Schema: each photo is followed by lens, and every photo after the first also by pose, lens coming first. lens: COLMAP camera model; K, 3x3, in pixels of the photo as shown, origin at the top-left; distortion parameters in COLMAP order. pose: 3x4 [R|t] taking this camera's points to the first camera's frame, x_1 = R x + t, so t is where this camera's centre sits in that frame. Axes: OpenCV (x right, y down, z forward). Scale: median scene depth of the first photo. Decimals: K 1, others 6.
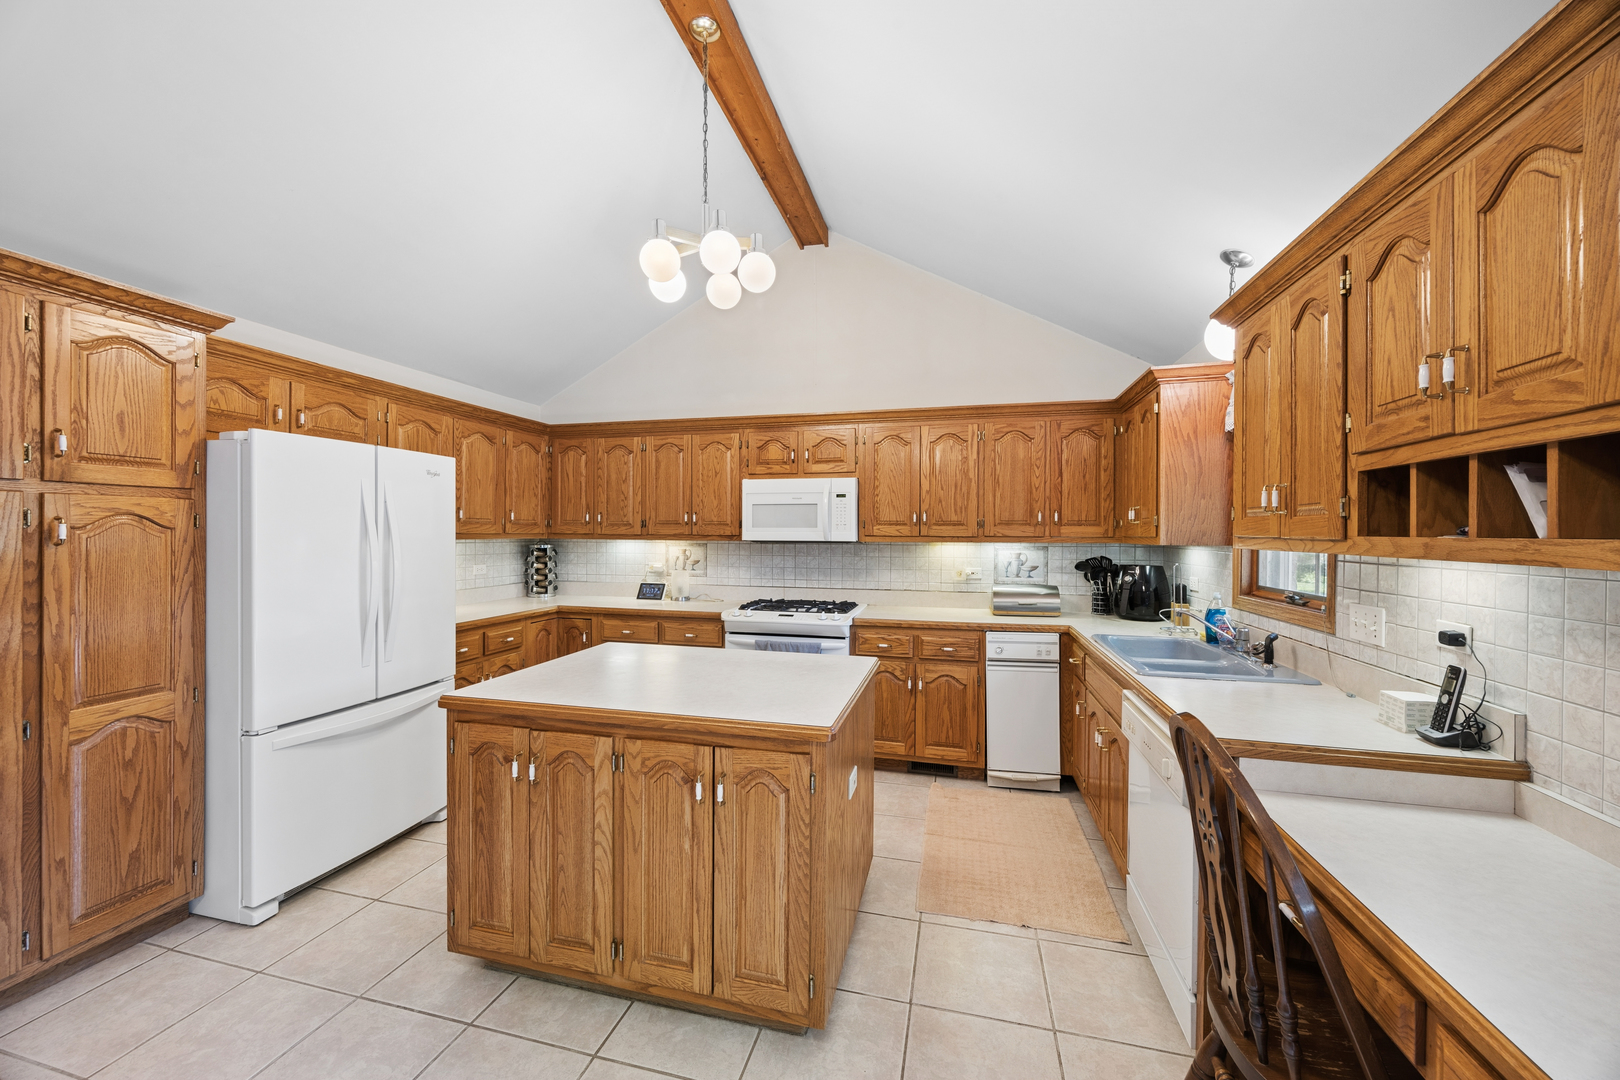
lens RADIAL K [[609.3, 0, 807.2], [0, 609.3, 535.1], [0, 0, 1]] dist [-0.002757, -0.000598]
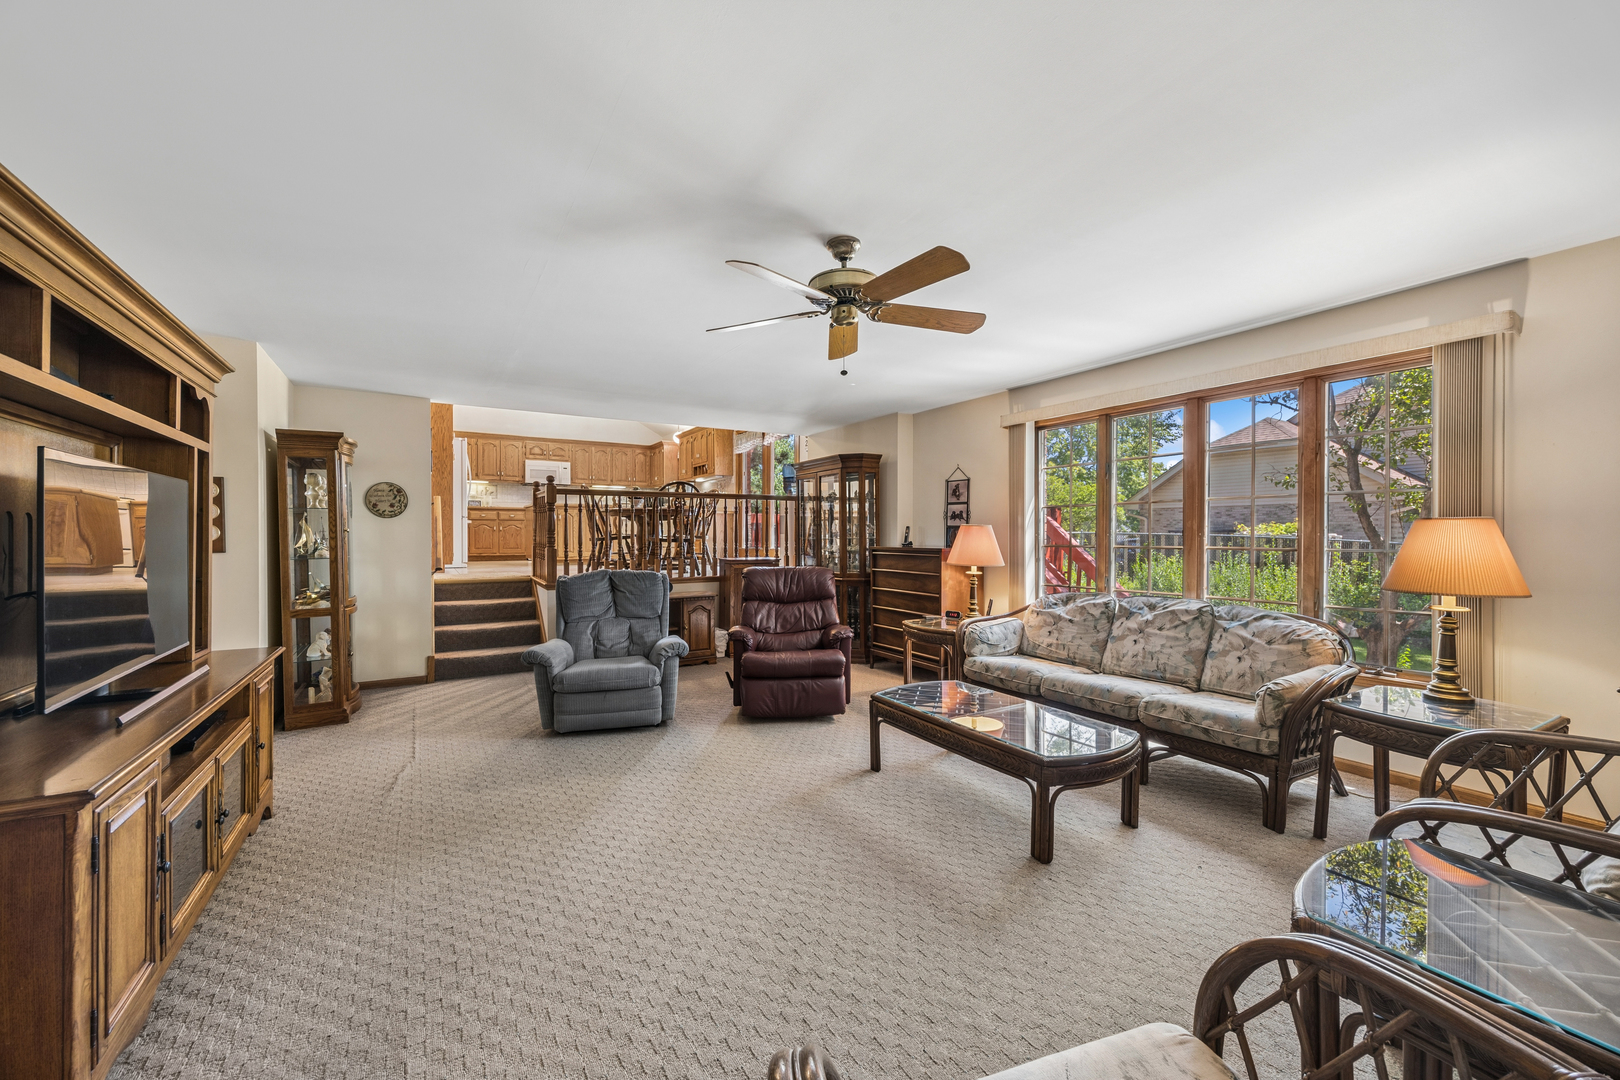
lens RADIAL K [[609.3, 0, 803.2], [0, 609.3, 538.1], [0, 0, 1]] dist [-0.002757, -0.000598]
pose [[0.706270, -0.001504, 0.707941, -1.162373], [0.002368, 0.999997, -0.000239, 0.262507], [-0.707939, 0.001845, 0.706271, -1.787488]]
